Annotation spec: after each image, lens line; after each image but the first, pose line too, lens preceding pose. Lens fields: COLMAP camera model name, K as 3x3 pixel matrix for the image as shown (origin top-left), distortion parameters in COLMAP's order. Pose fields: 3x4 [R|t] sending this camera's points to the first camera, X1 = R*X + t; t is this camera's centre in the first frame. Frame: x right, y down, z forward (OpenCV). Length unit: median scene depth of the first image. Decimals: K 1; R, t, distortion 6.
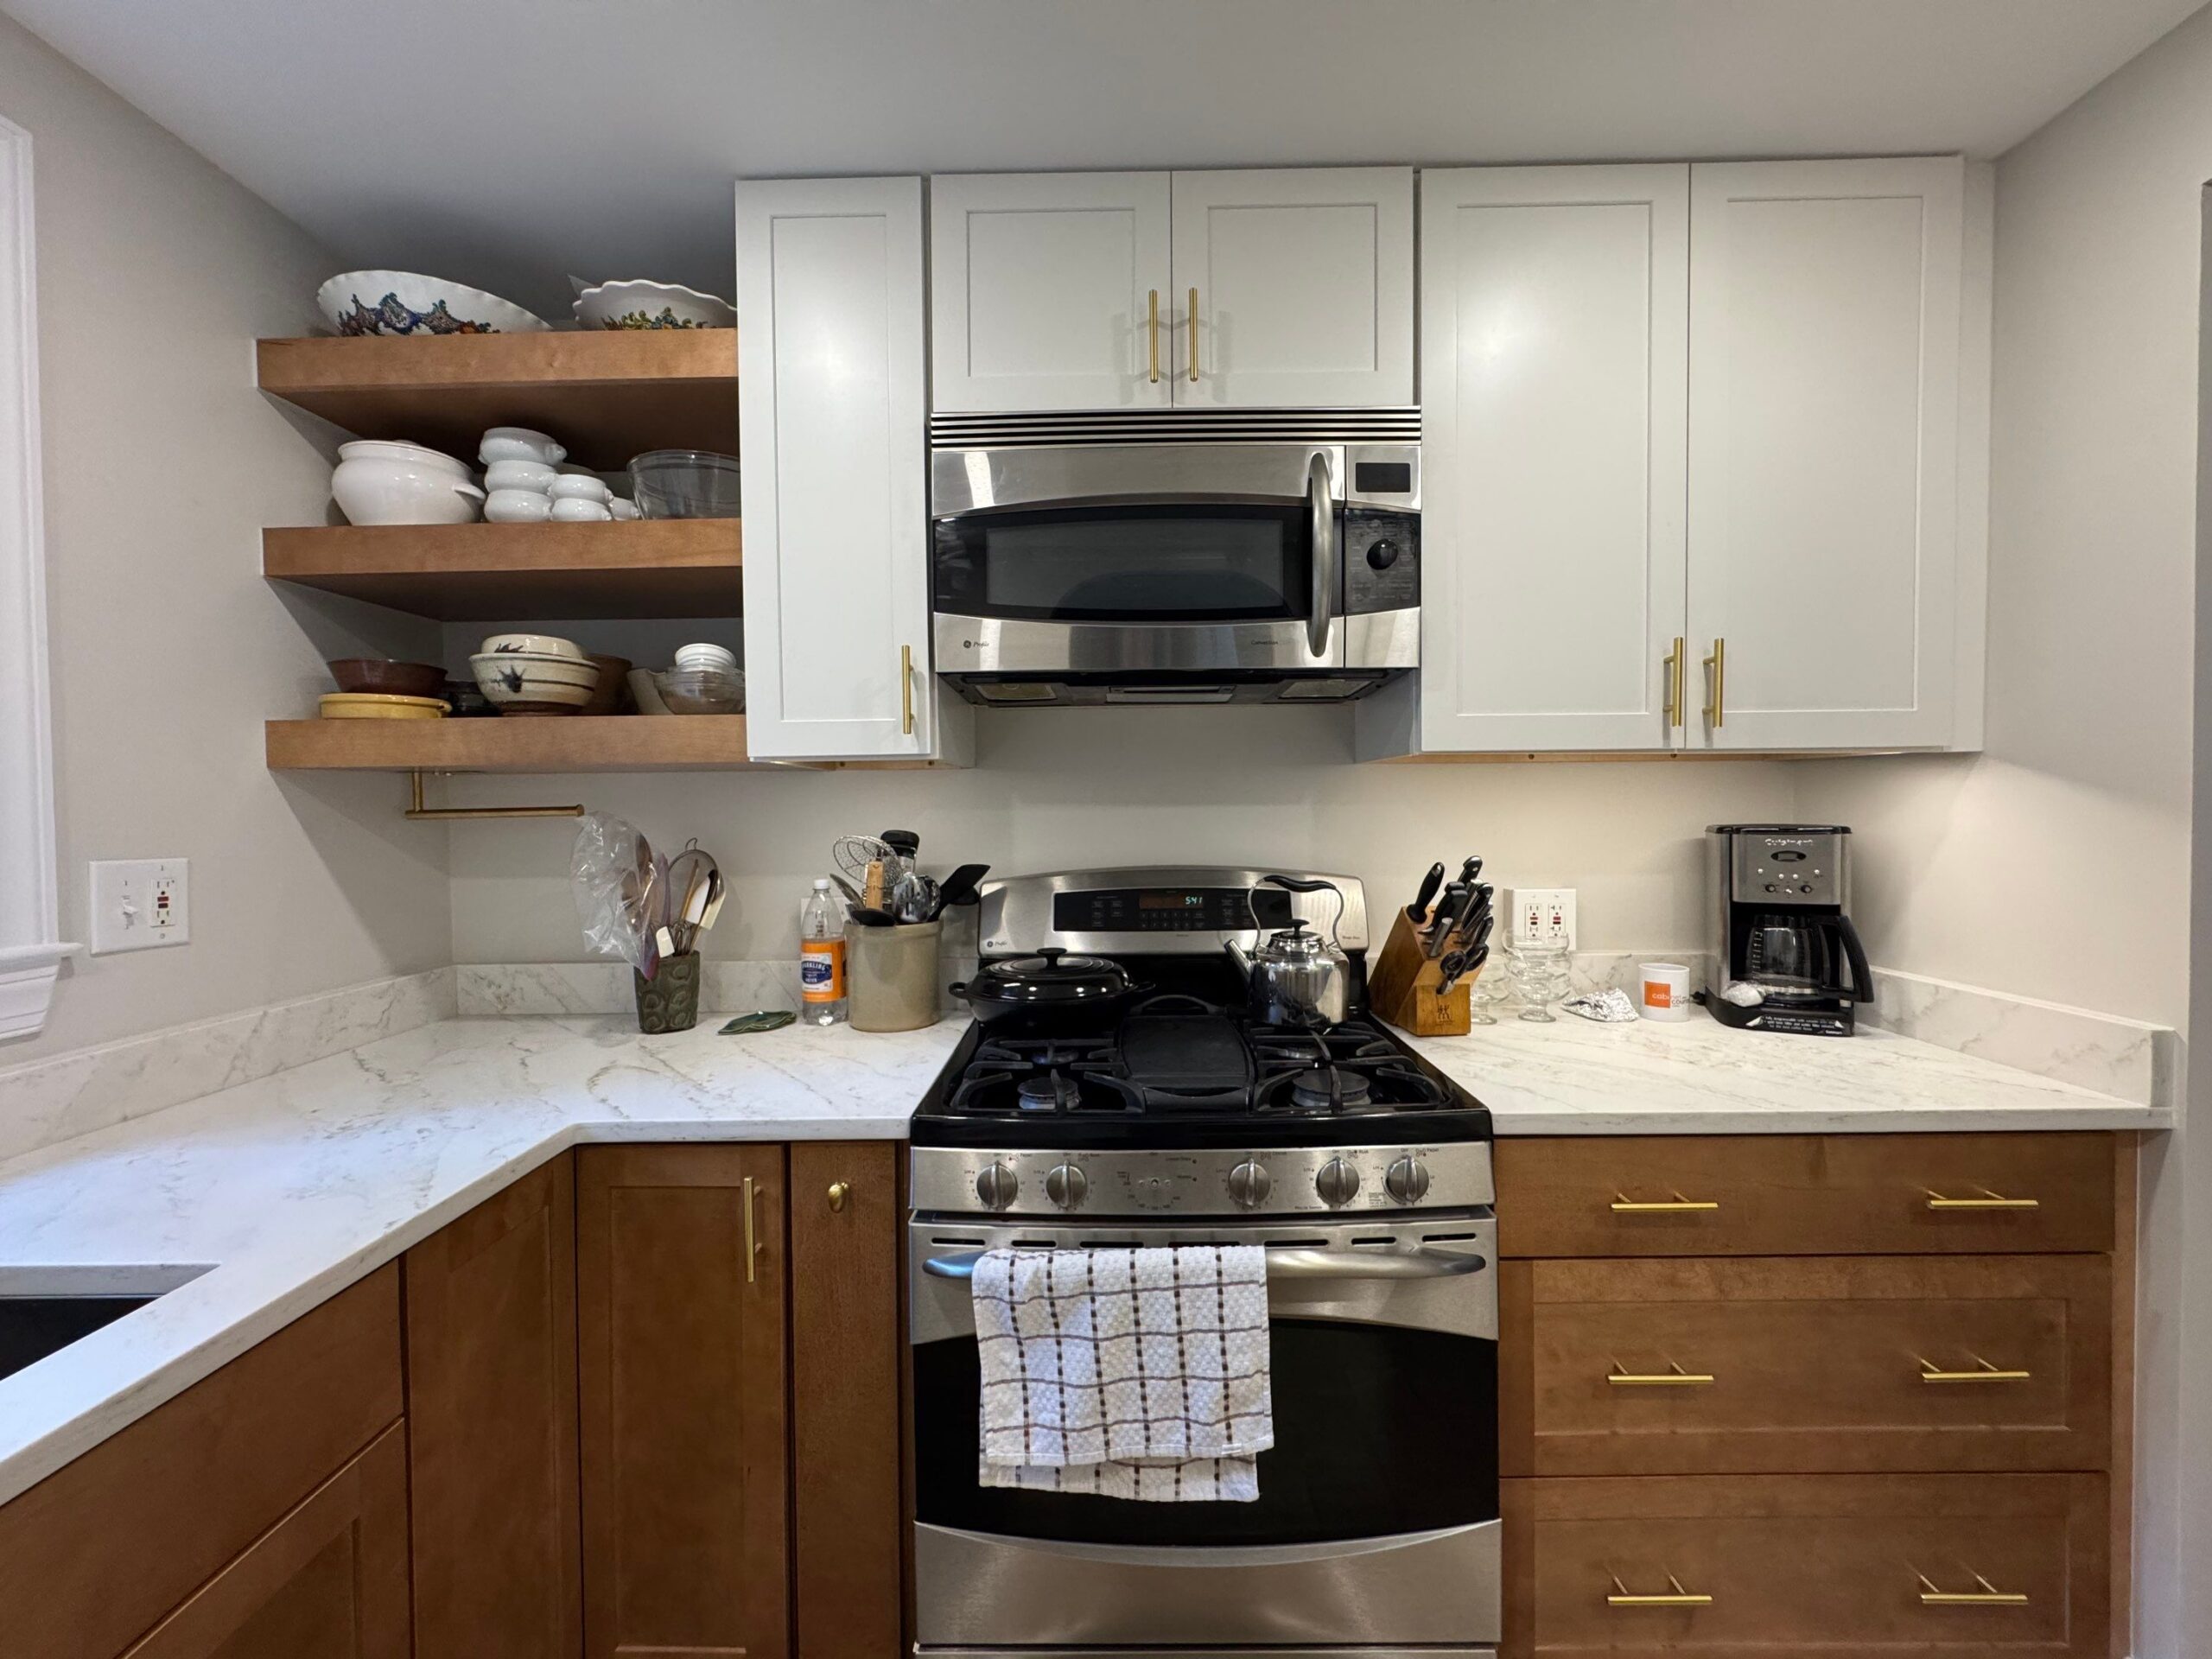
lens RADIAL K [[886.5, 0, 1111.4], [0, 886.5, 825.9], [0, 0, 1]] dist [-0.003049, 0.000944]
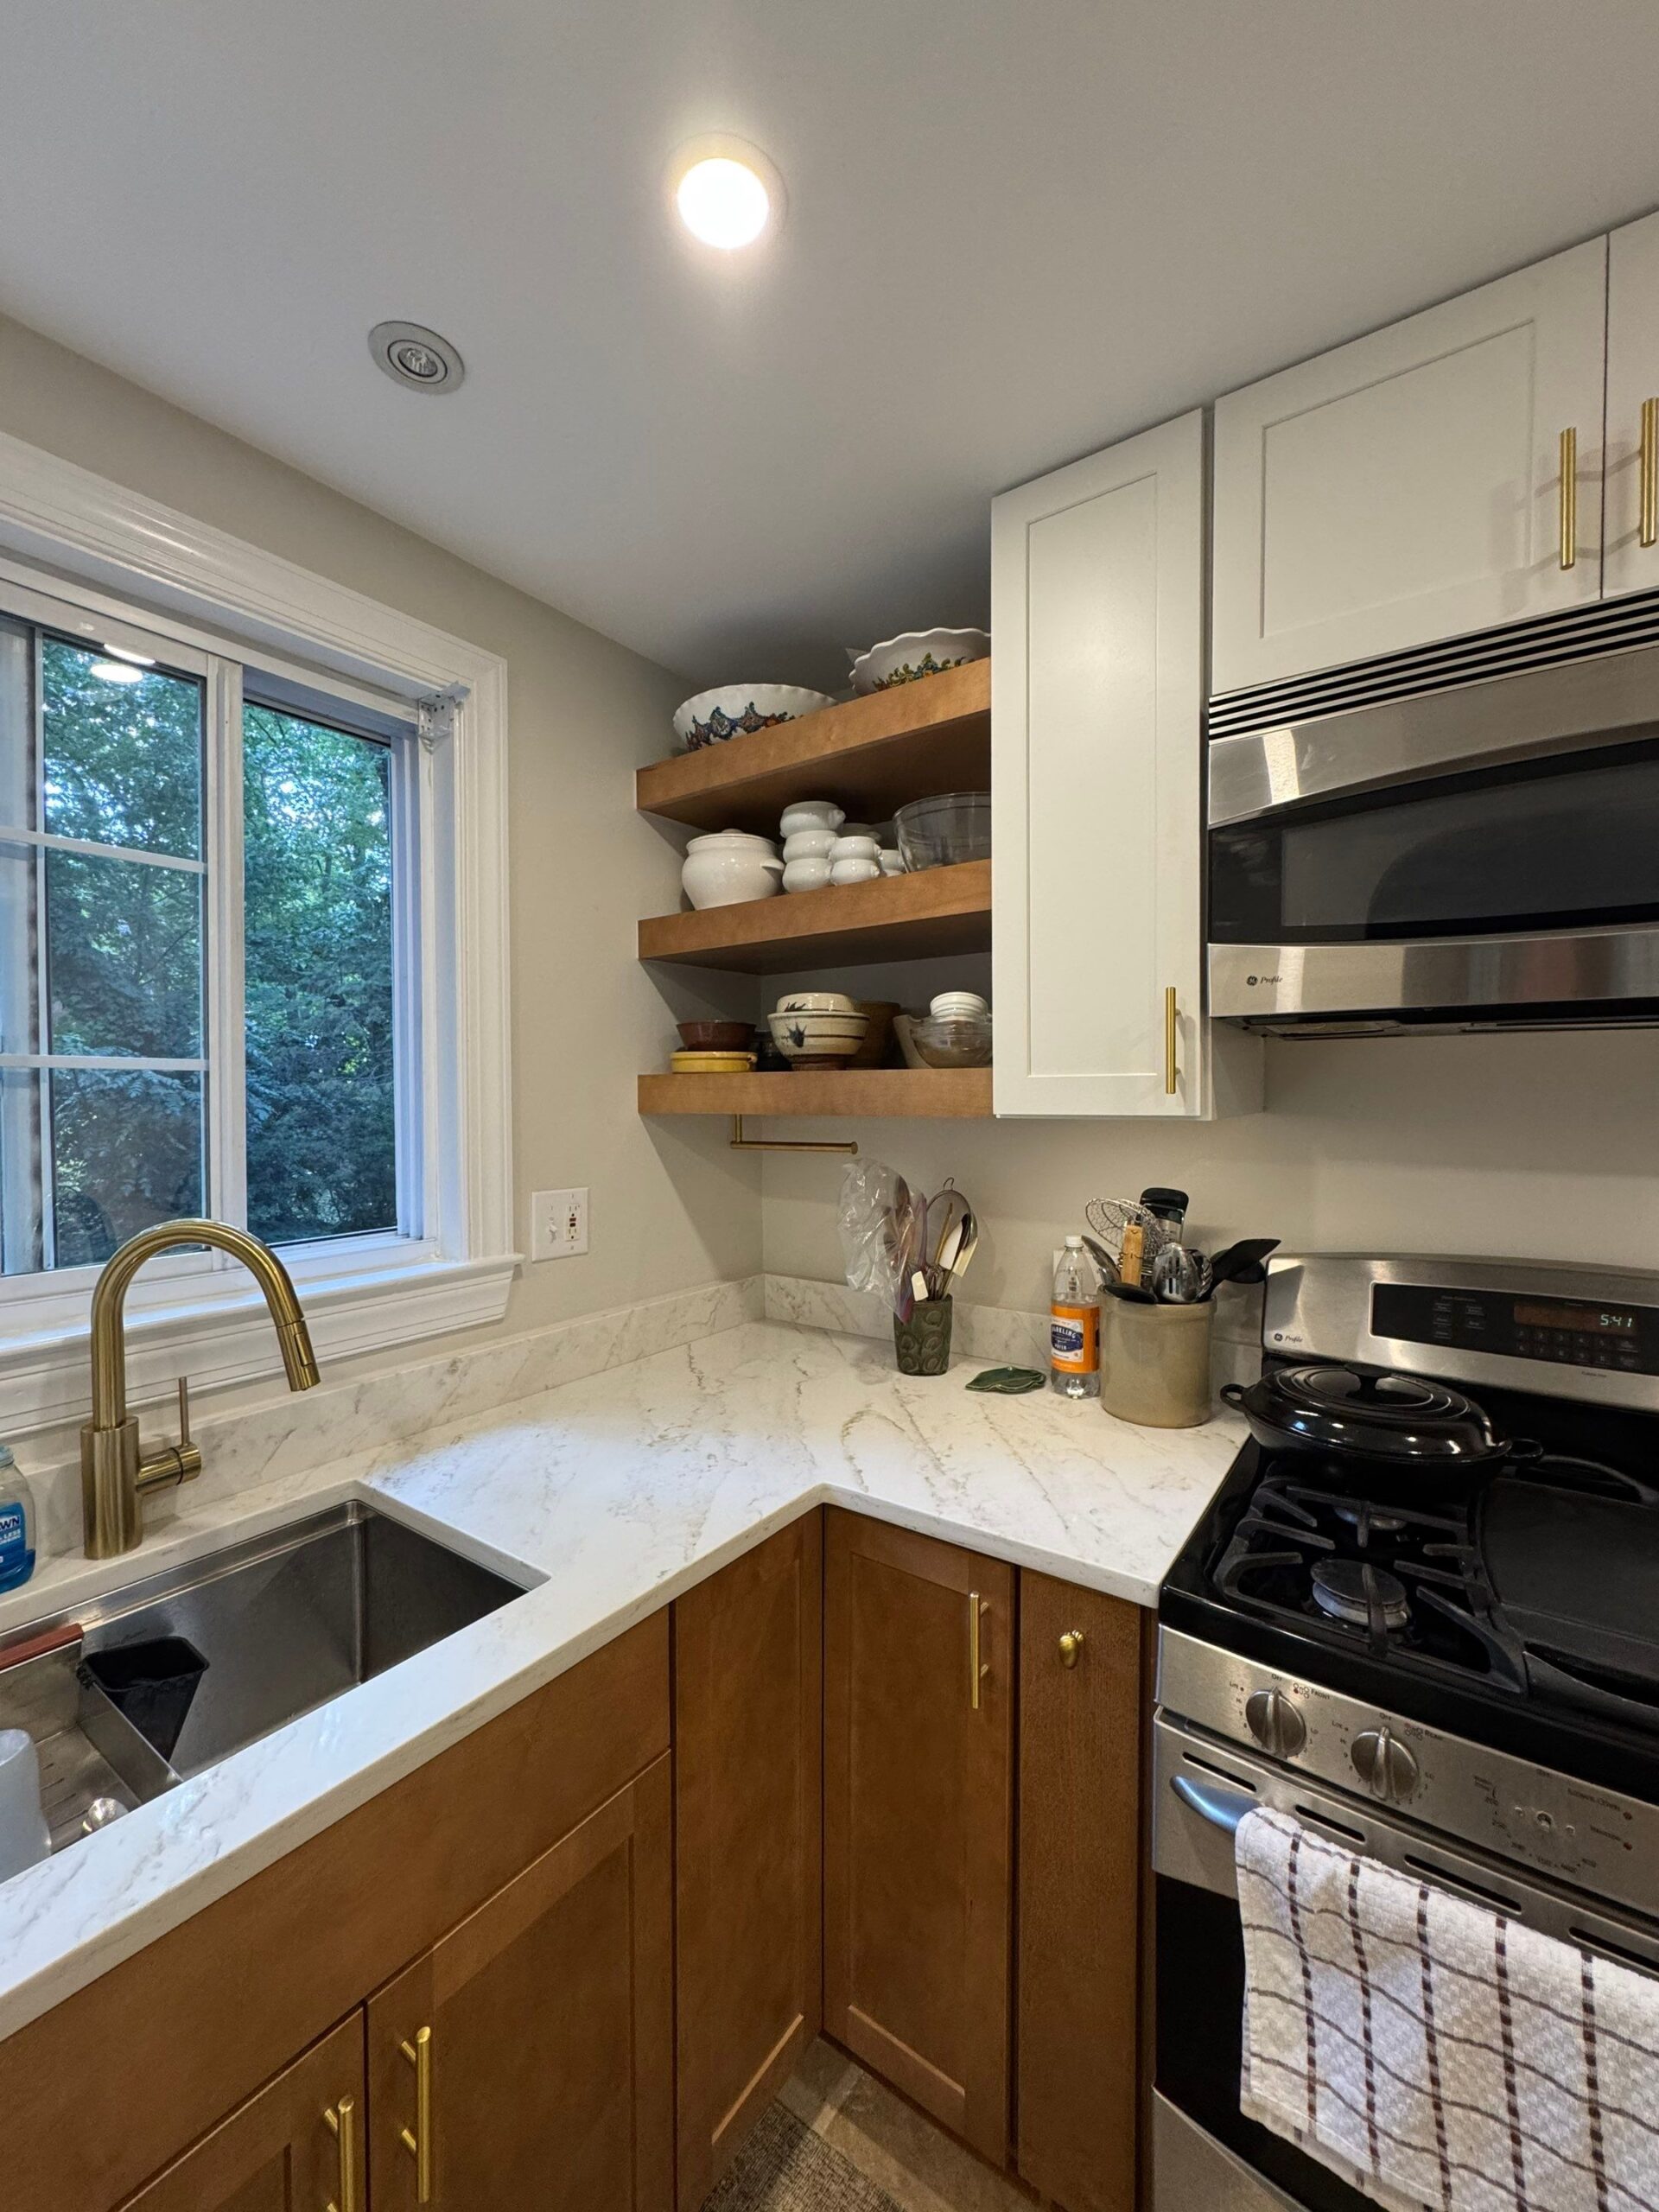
lens RADIAL K [[886.5, 0, 831.7], [0, 886.5, 1107.0], [0, 0, 1]] dist [-0.003049, 0.000944]
pose [[0.816896, 0.019301, -0.576462, -0.011576], [-0.016803, 0.999812, 0.009663, -0.094507], [0.576541, 0.001792, 0.817067, 0.142397]]
